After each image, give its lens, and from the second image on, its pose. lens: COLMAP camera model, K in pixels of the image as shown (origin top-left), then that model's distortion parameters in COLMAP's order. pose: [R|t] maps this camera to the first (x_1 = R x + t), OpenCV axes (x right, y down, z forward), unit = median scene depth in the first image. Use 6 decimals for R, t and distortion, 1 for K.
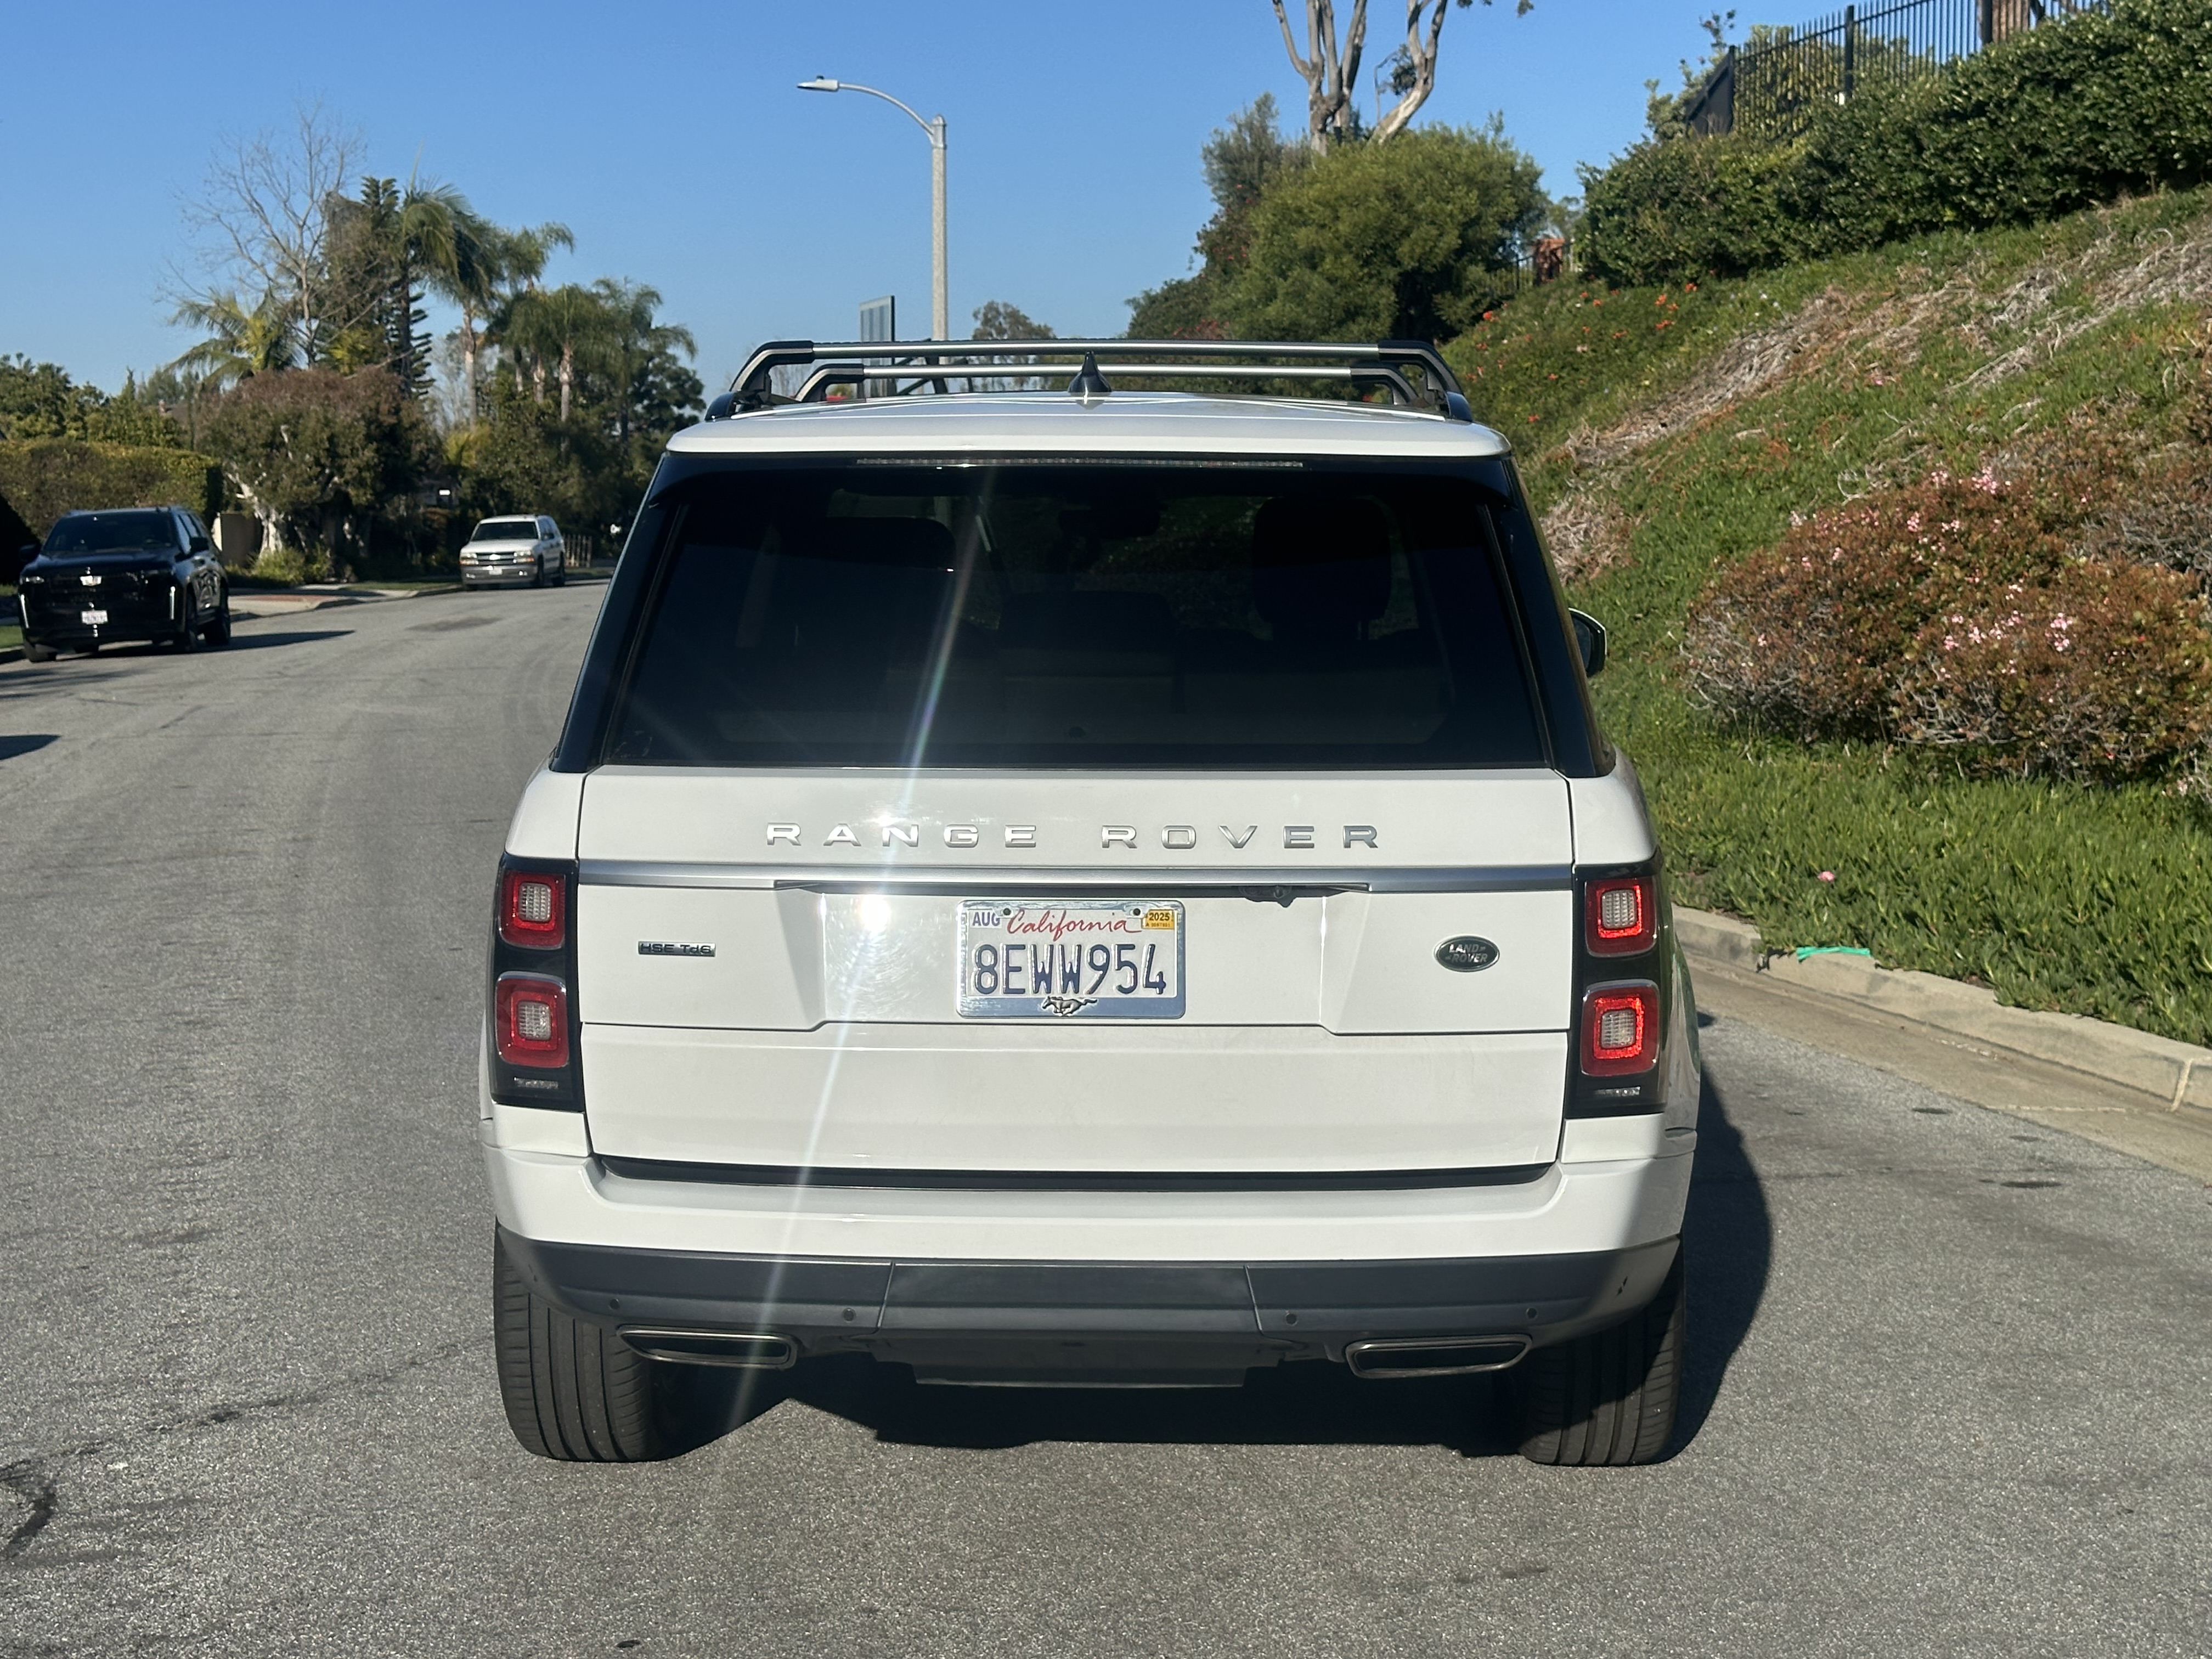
lens RADIAL K [[3204.0, 0, 1116.3], [0, 3204.0, 831.1], [0, 0, 1]] dist [0.128229, 0.000000]
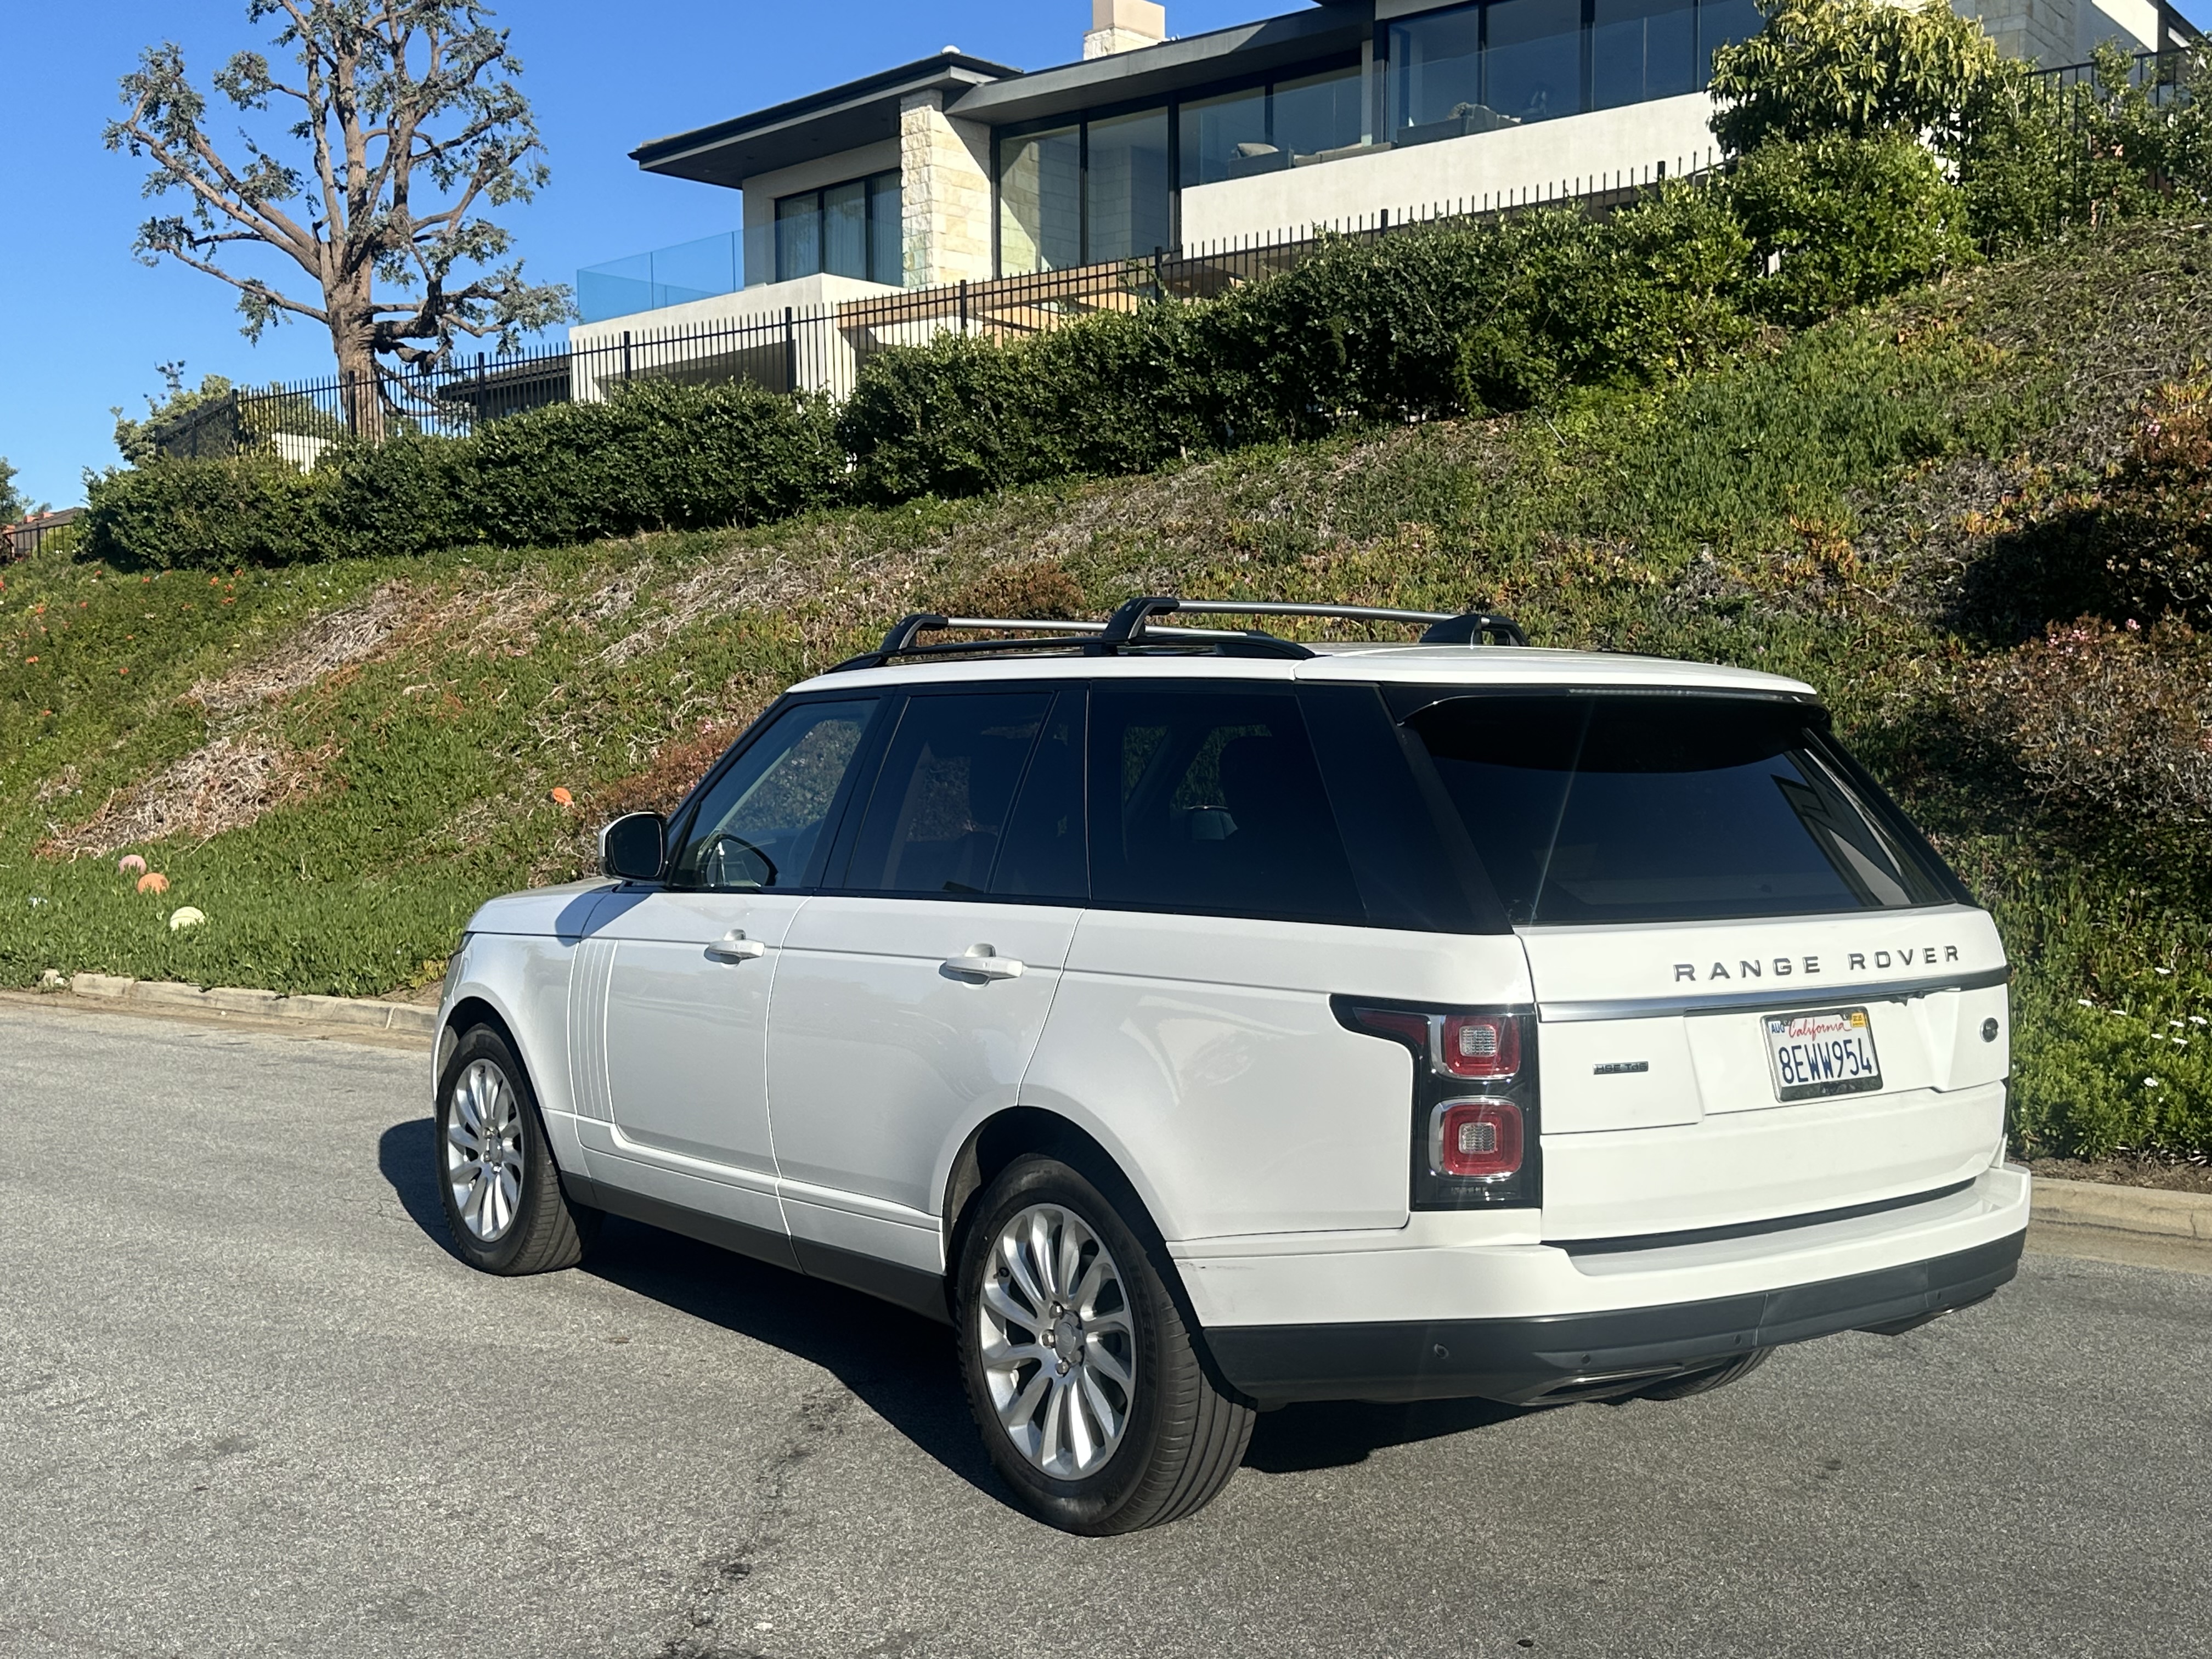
lens RADIAL K [[2341.6, 0, 1119.0], [0, 2341.6, 853.5], [0, 0, 1]] dist [0.093334, 0.000000]
pose [[0.789222, -0.023381, 0.613663, -0.121071], [0.057944, 0.997652, -0.036510, -0.003572], [-0.611369, 0.064373, 0.788723, 0.053475]]
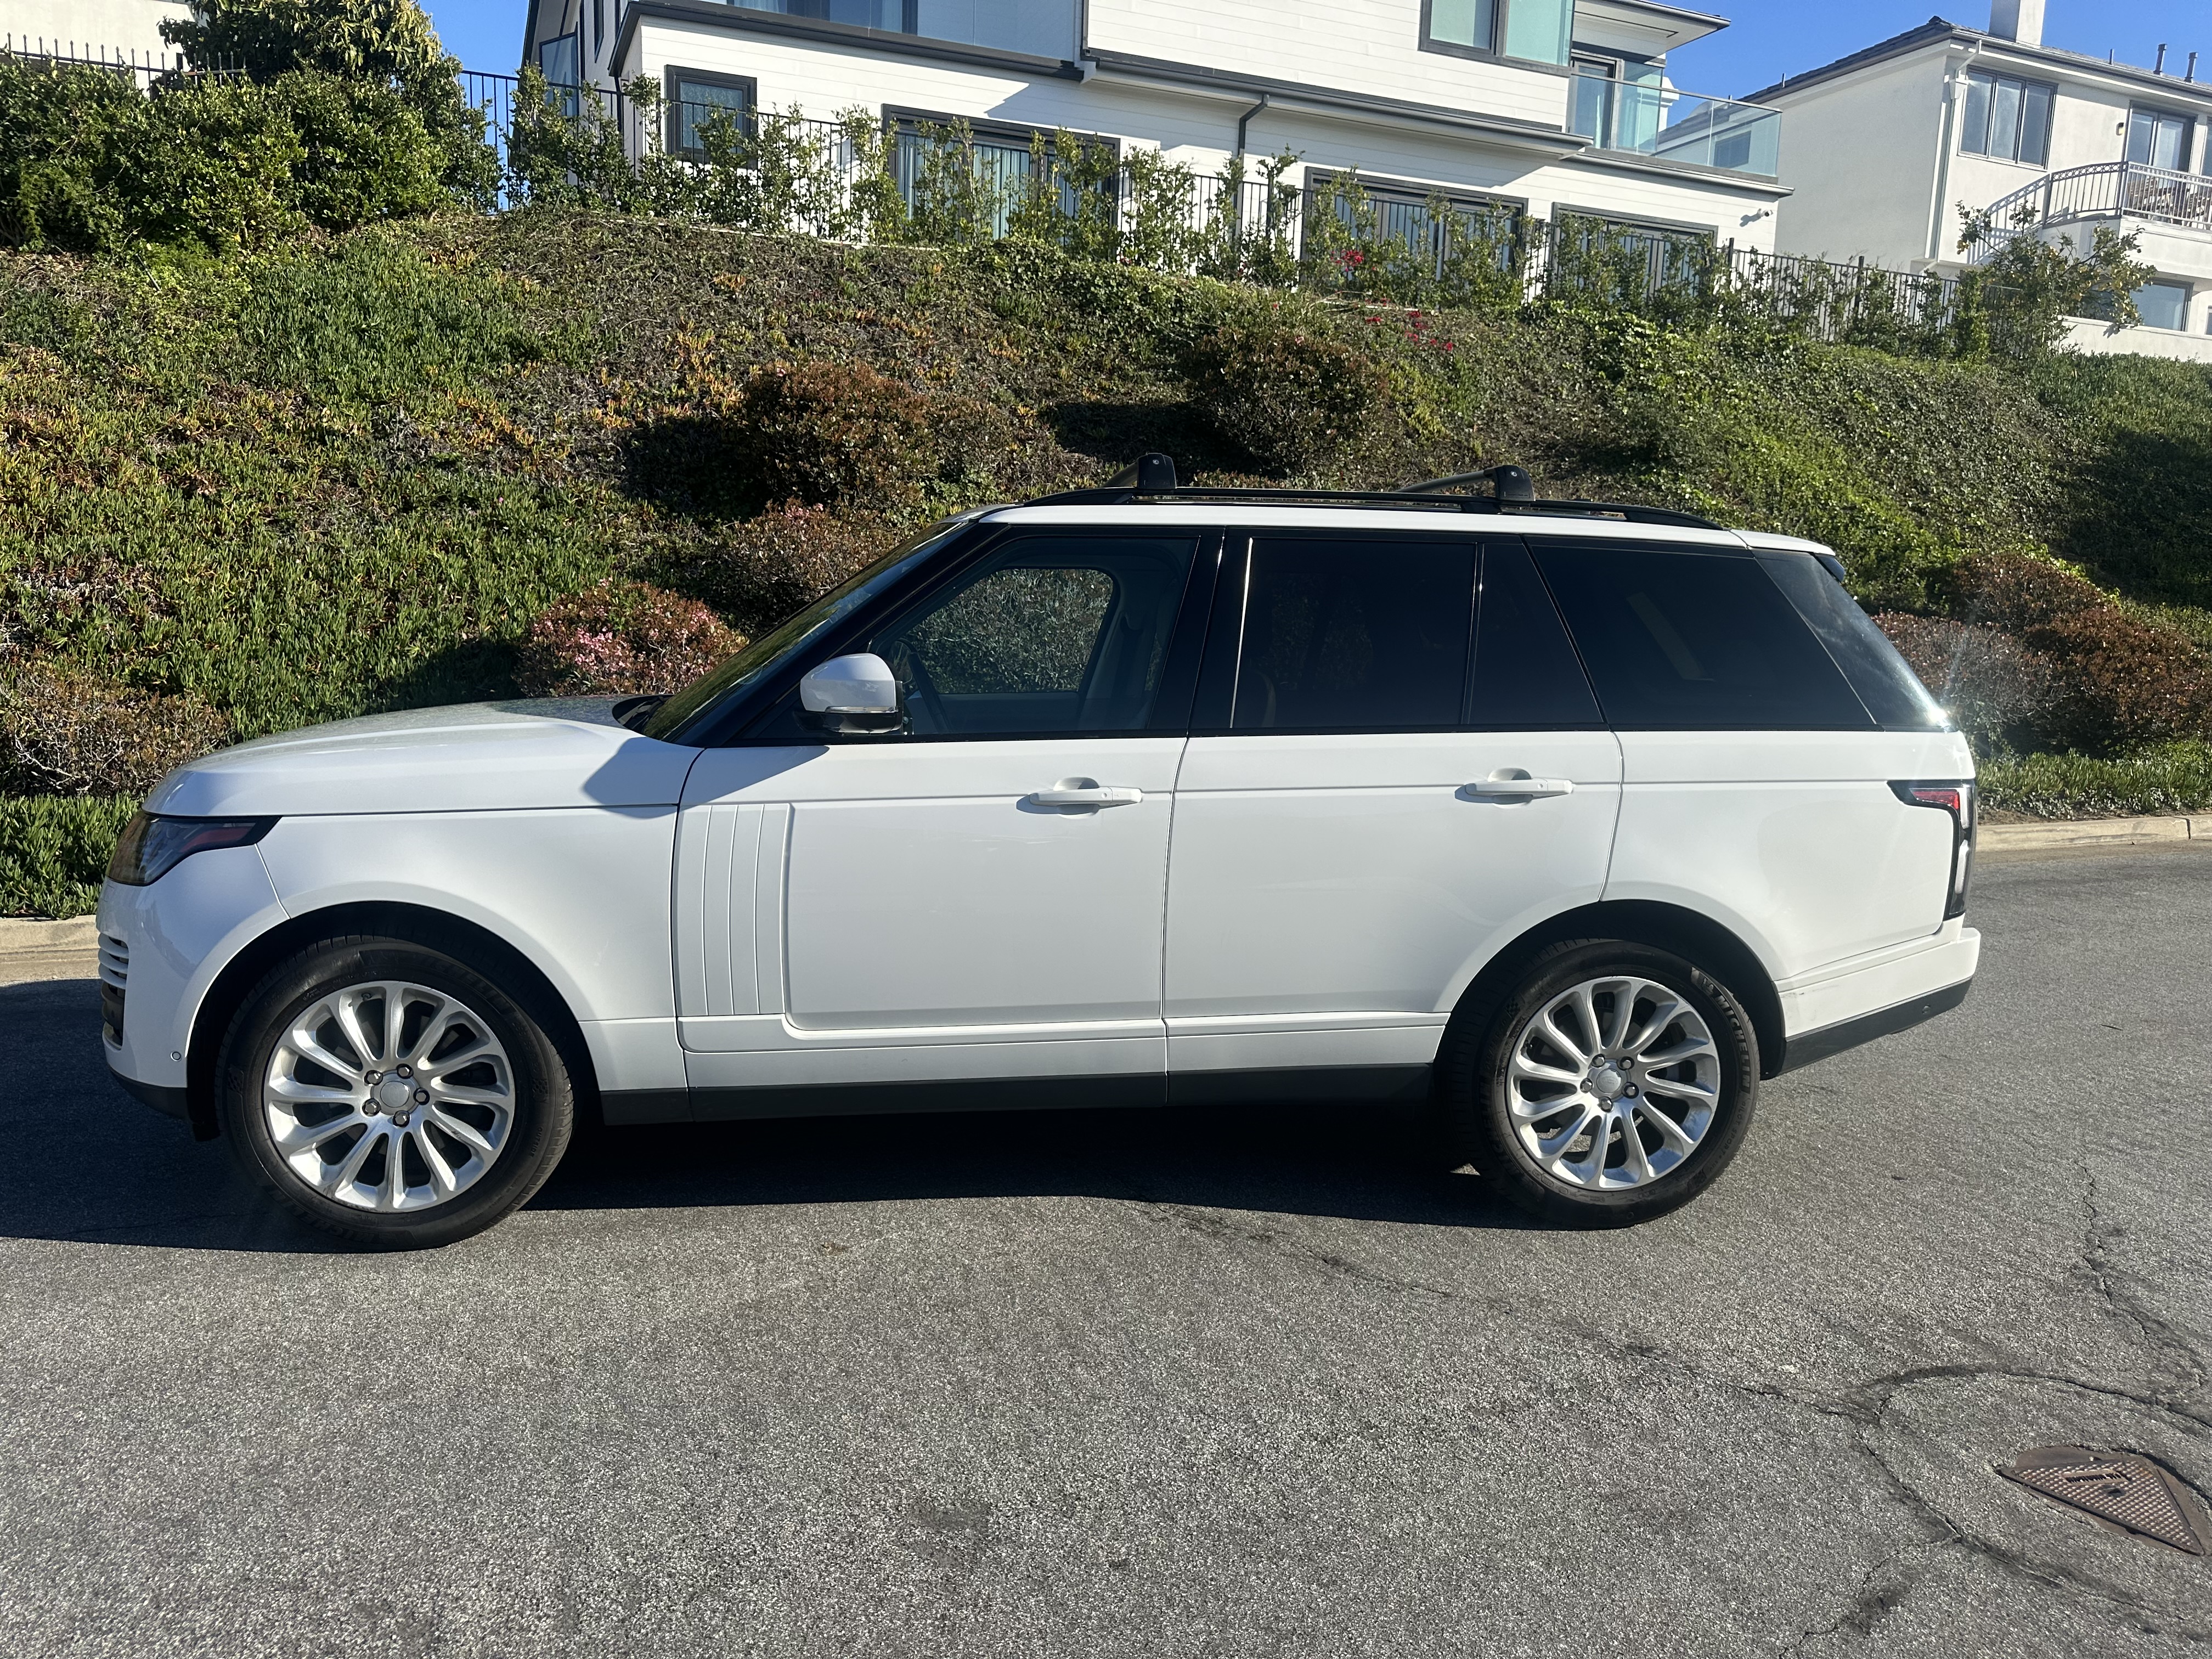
lens RADIAL K [[1575.6, 0, 1093.0], [0, 1575.6, 822.2], [0, 0, 1]] dist [0.028303, -0.043511]
pose [[-0.114946, -0.135880, 0.984035, -0.148115], [0.072498, 0.986811, 0.144732, -0.019970], [-0.990723, 0.087977, -0.103579, 0.234157]]
